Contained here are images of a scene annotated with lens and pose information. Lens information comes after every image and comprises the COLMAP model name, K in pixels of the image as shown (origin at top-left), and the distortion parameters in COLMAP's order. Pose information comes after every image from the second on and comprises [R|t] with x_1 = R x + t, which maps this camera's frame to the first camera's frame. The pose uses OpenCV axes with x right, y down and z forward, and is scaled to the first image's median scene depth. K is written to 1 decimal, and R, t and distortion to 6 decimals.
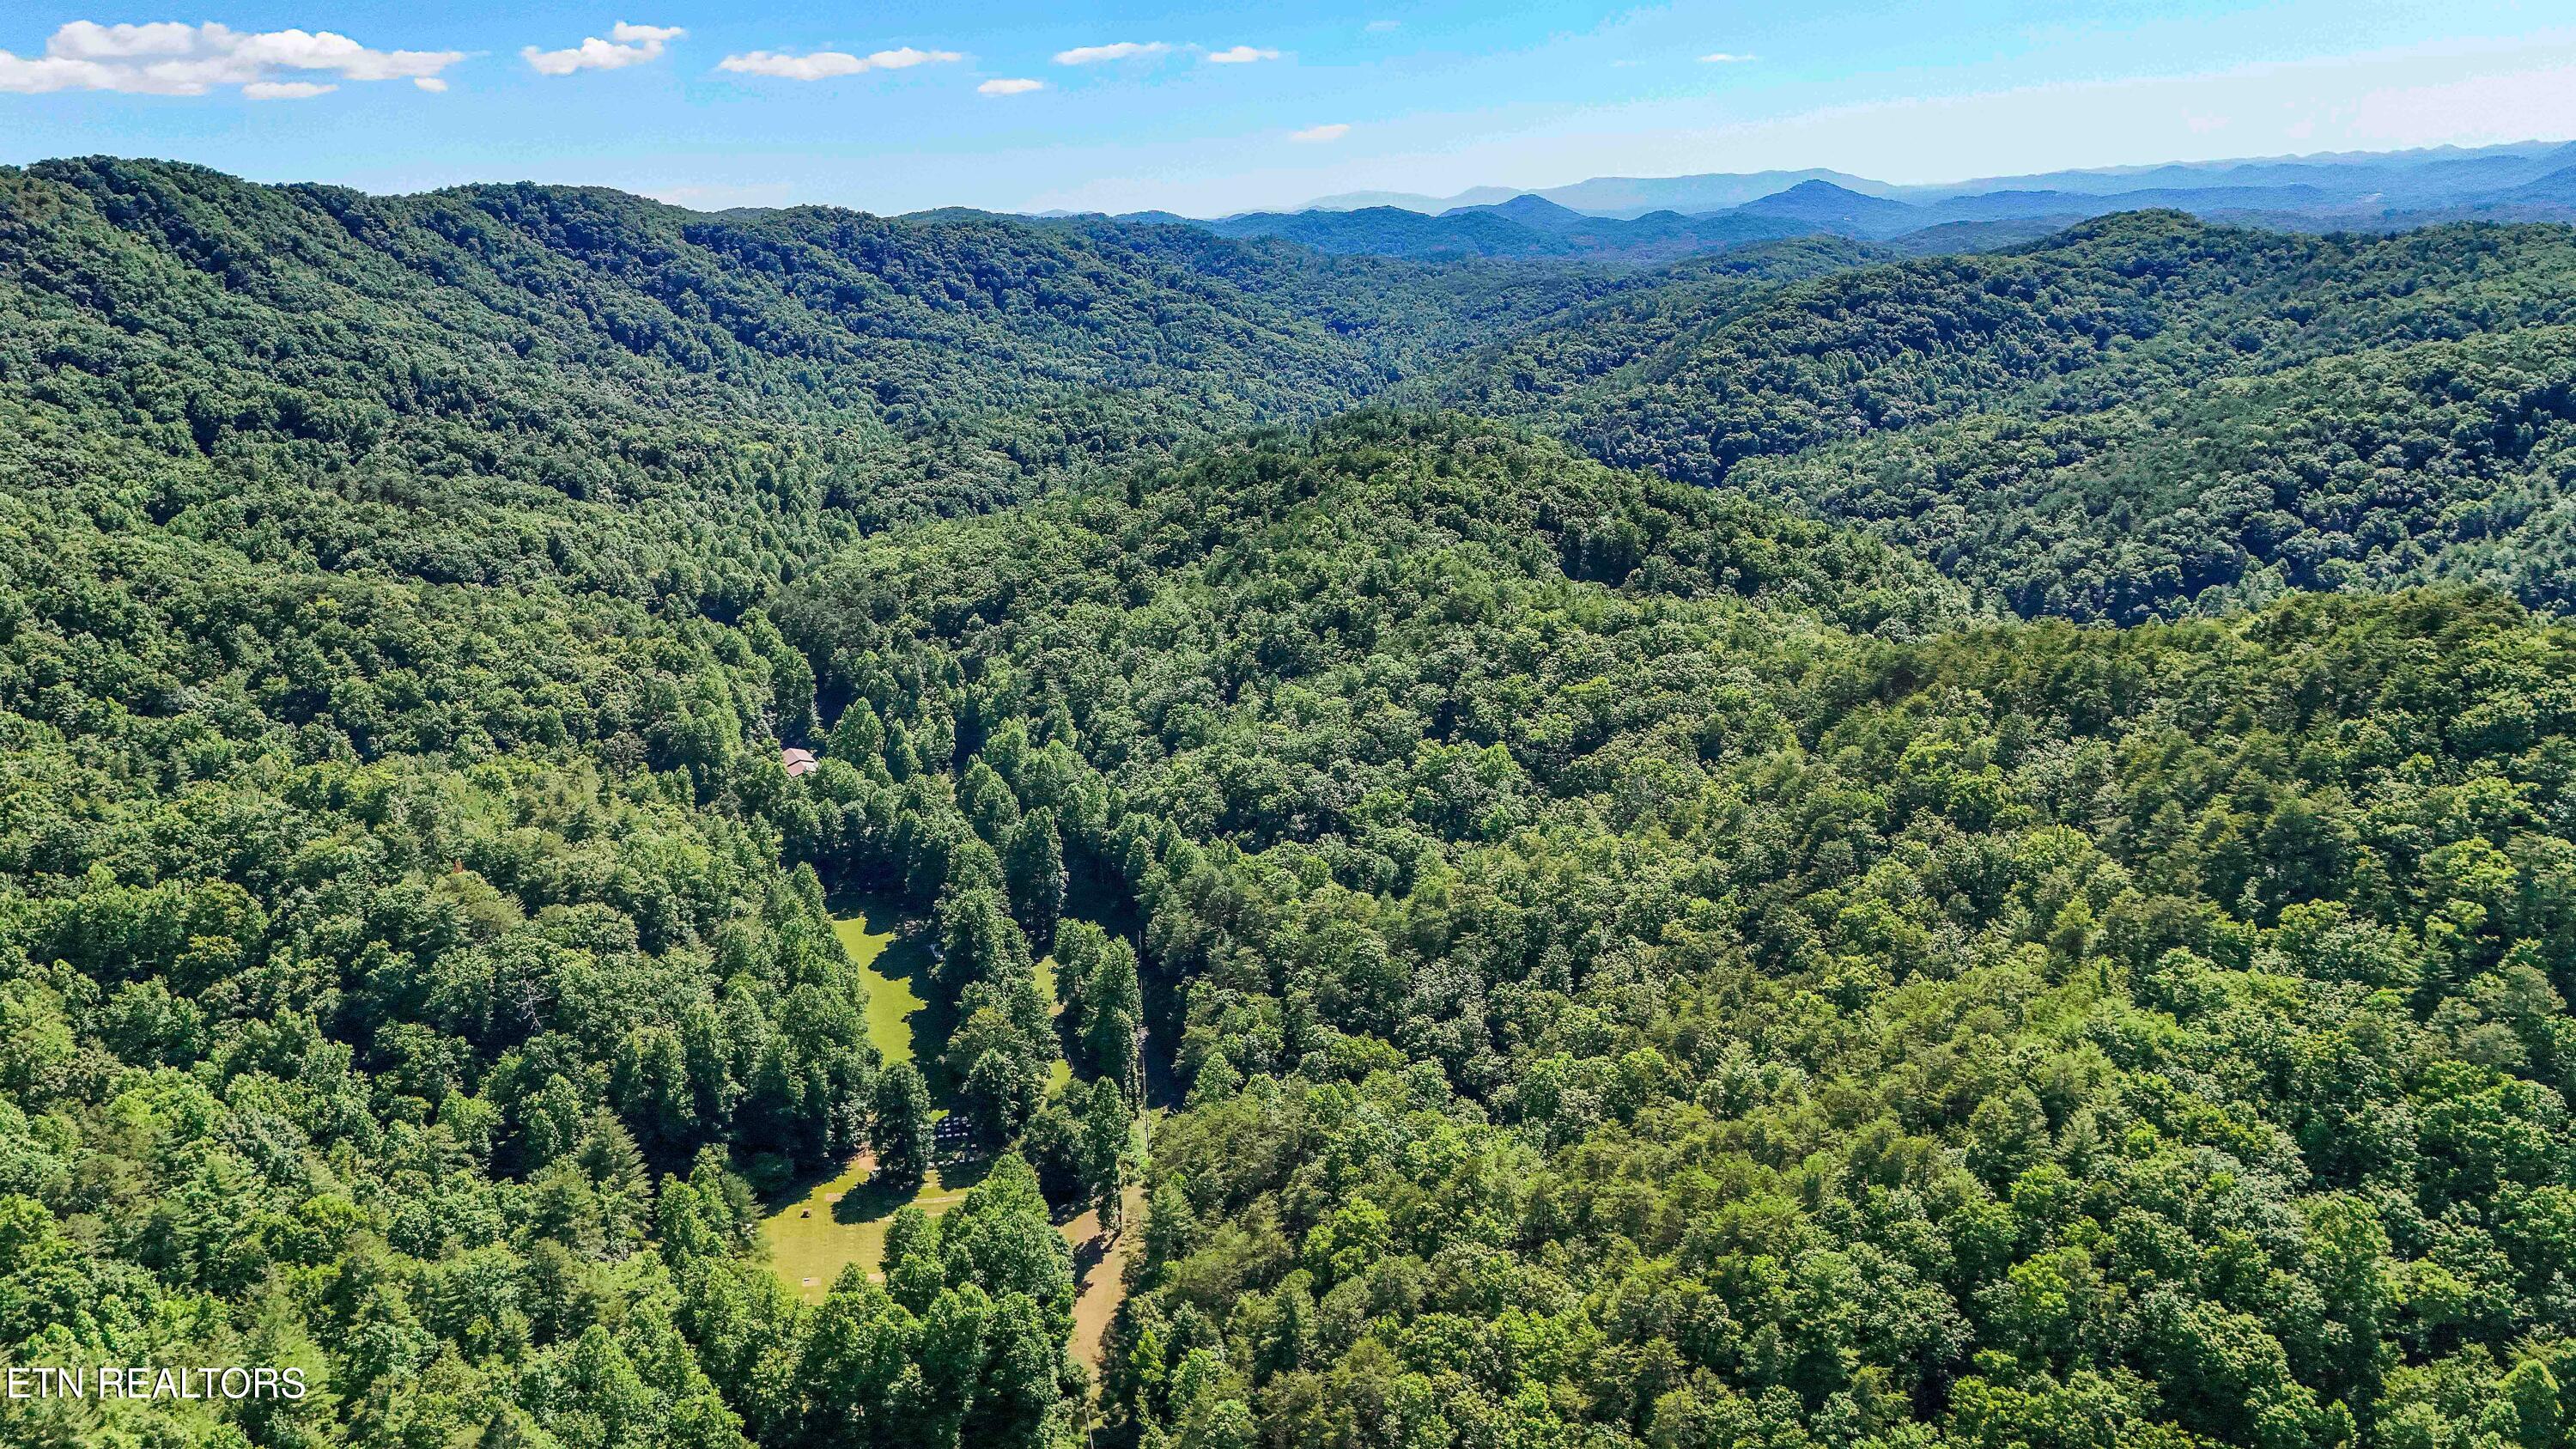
lens RADIAL K [[1850.0, 0, 1288.0], [0, 1850.0, 724.5], [0, 0, 1]] dist [0.083644, -0.091403]
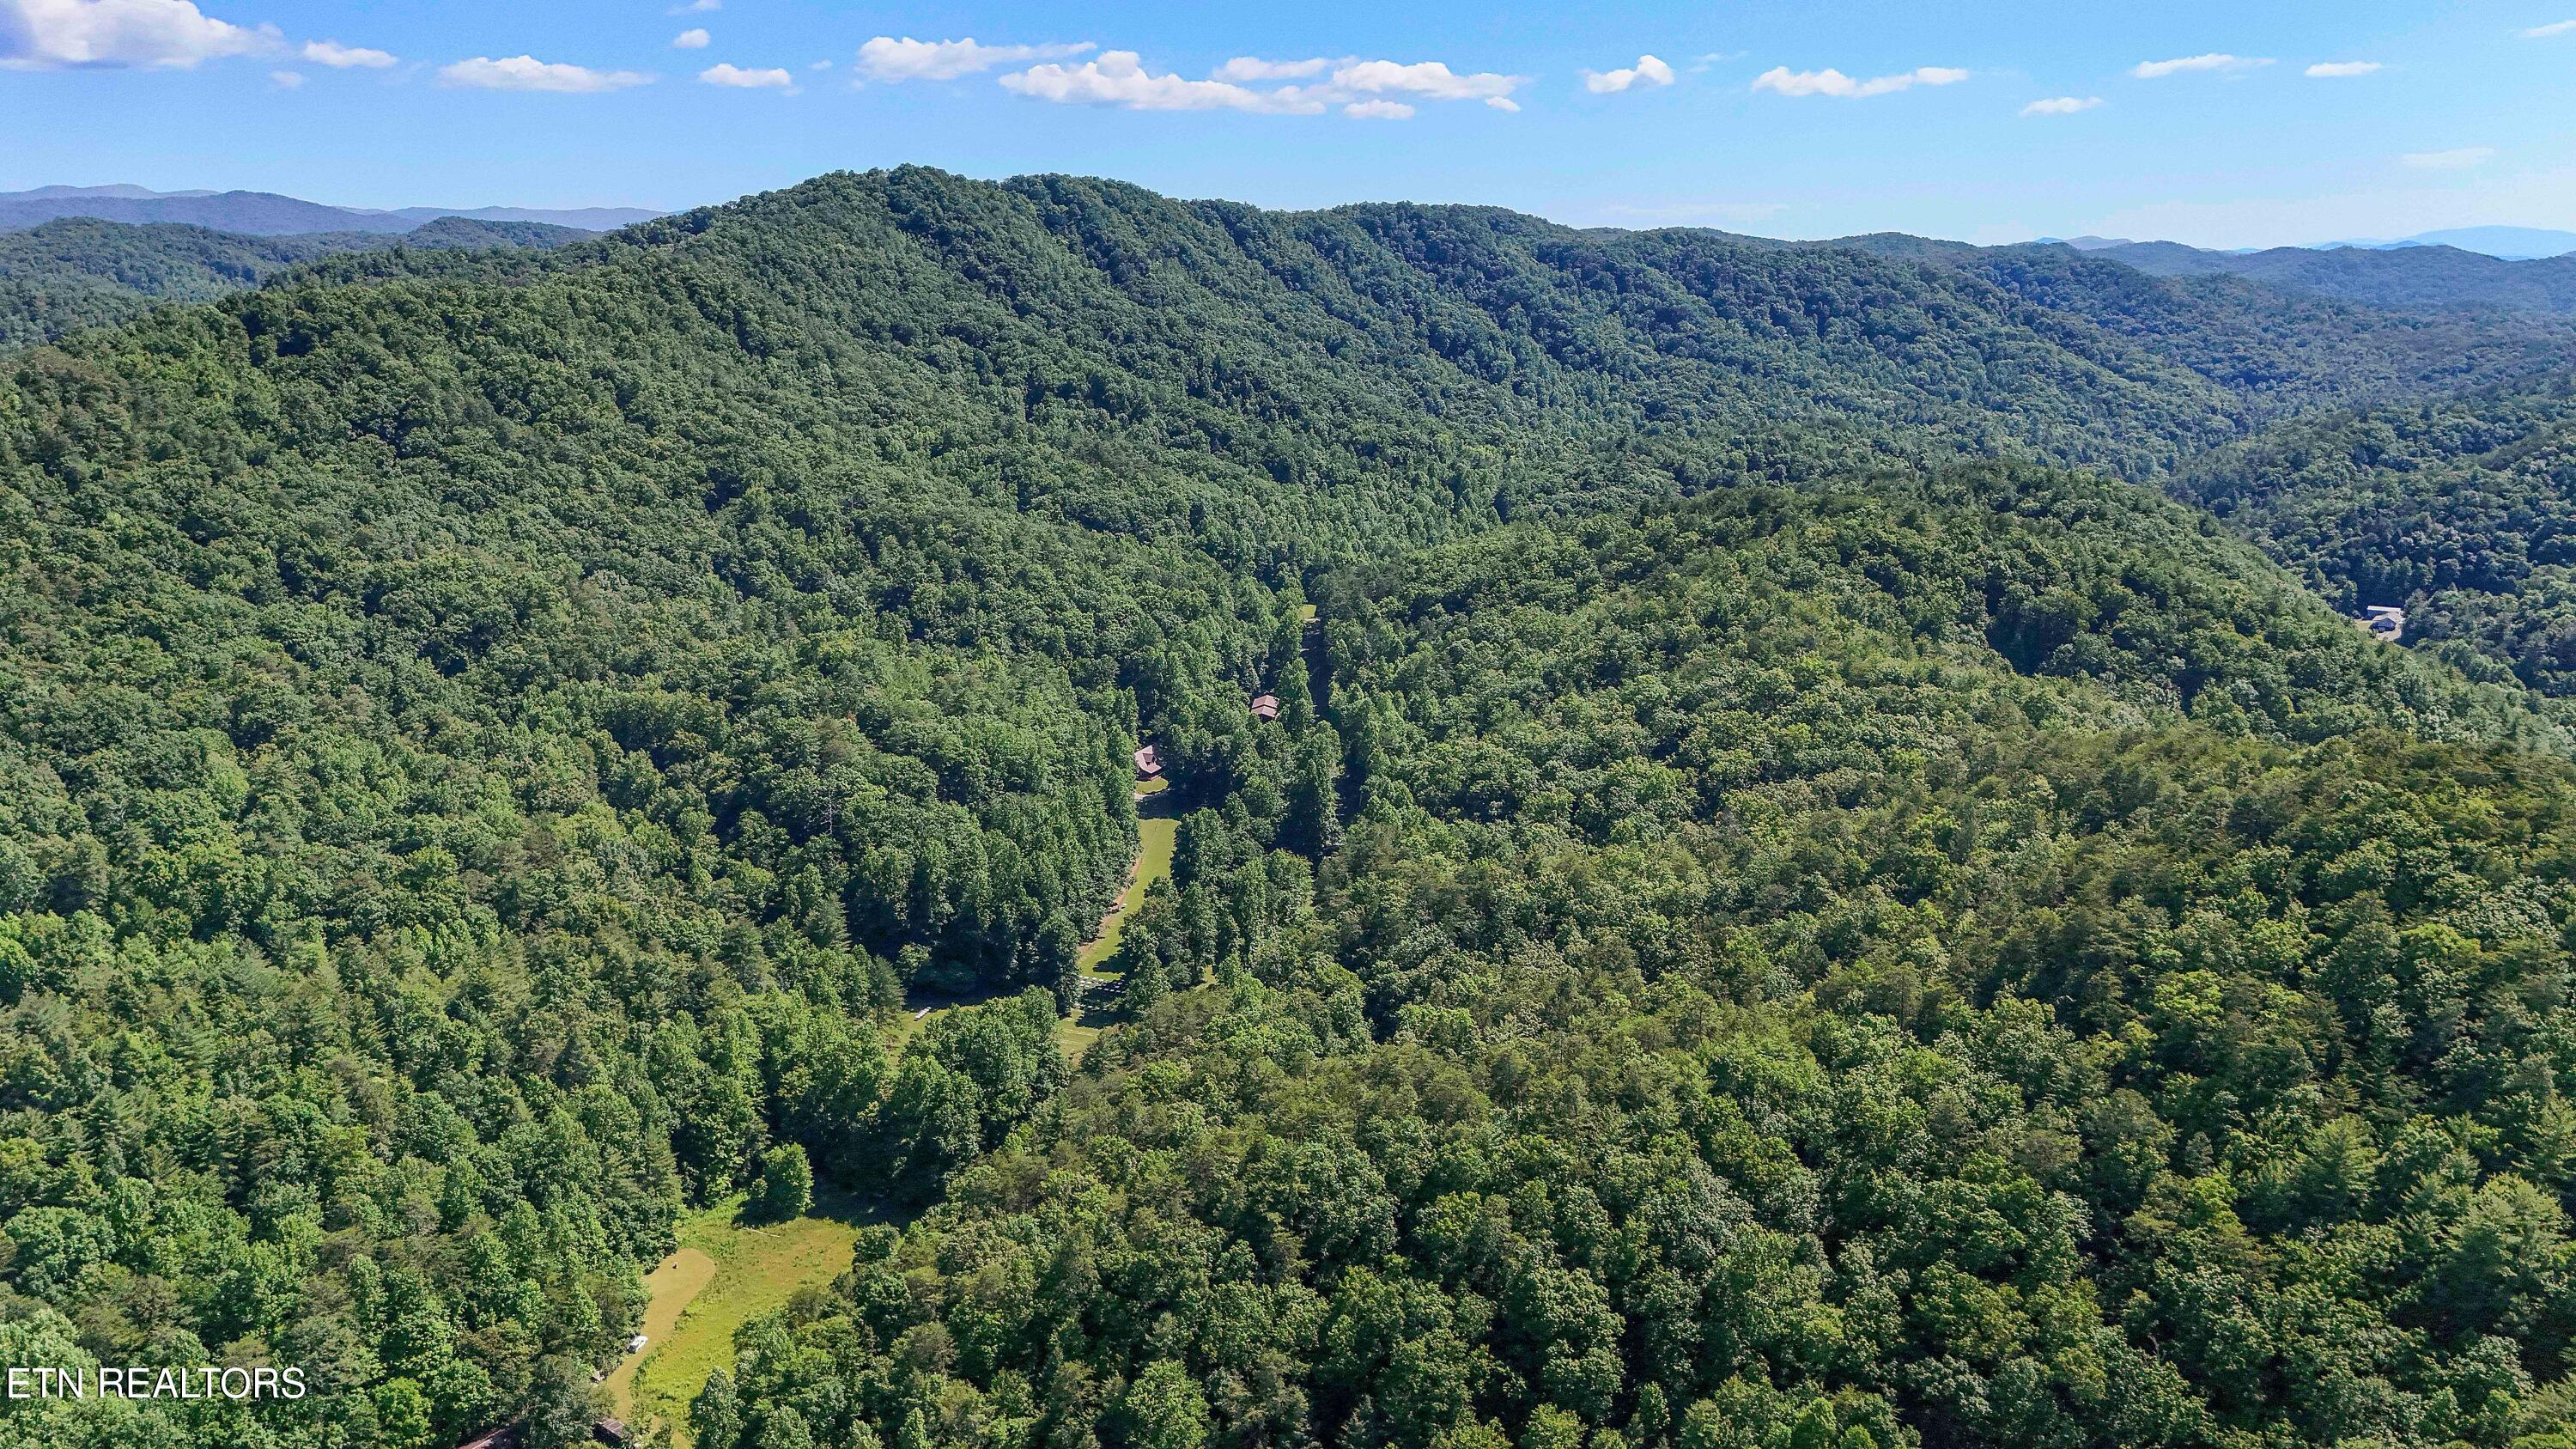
lens RADIAL K [[1850.0, 0, 1288.0], [0, 1850.0, 724.5], [0, 0, 1]] dist [0.083644, -0.091403]
pose [[0.874024, 0.160014, -0.458779, 0.137362], [-0.164269, 0.985931, 0.030925, -0.003609], [0.457272, 0.048334, 0.888012, -0.015598]]
